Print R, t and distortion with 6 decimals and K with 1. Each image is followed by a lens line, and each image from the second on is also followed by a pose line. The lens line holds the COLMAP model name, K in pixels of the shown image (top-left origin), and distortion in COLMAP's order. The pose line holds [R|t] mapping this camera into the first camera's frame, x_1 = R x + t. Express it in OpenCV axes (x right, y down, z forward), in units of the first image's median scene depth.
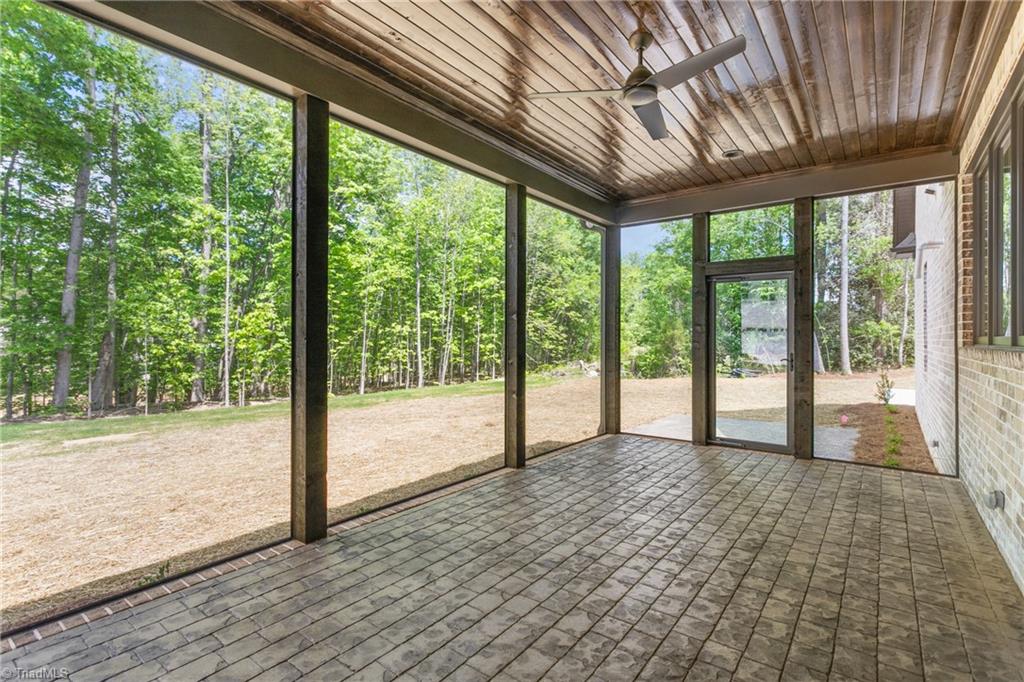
lens RADIAL K [[487.9, 0, 511.5], [0, 487.9, 340.7], [0, 0, 1]] dist [0.001868, 0.000136]
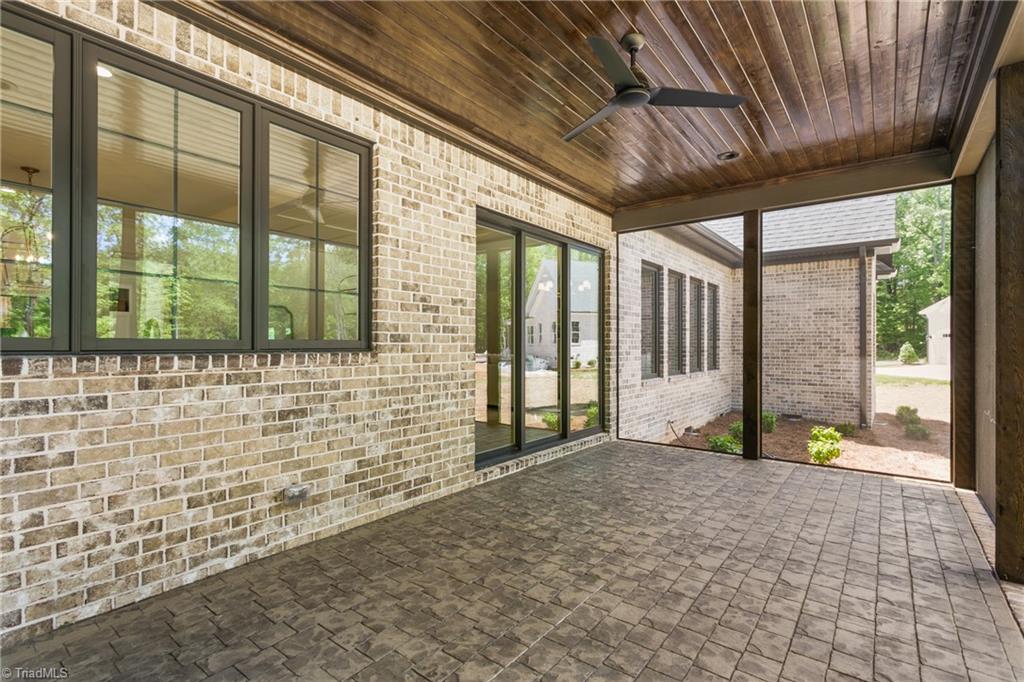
lens RADIAL K [[487.9, 0, 510.6], [0, 487.9, 340.6], [0, 0, 1]] dist [0.001868, 0.000136]
pose [[-0.999920, -0.007615, 0.010072, 0.492587], [-0.007632, 0.999970, -0.001645, -0.007727], [-0.010060, -0.001721, -0.999948, 1.951678]]
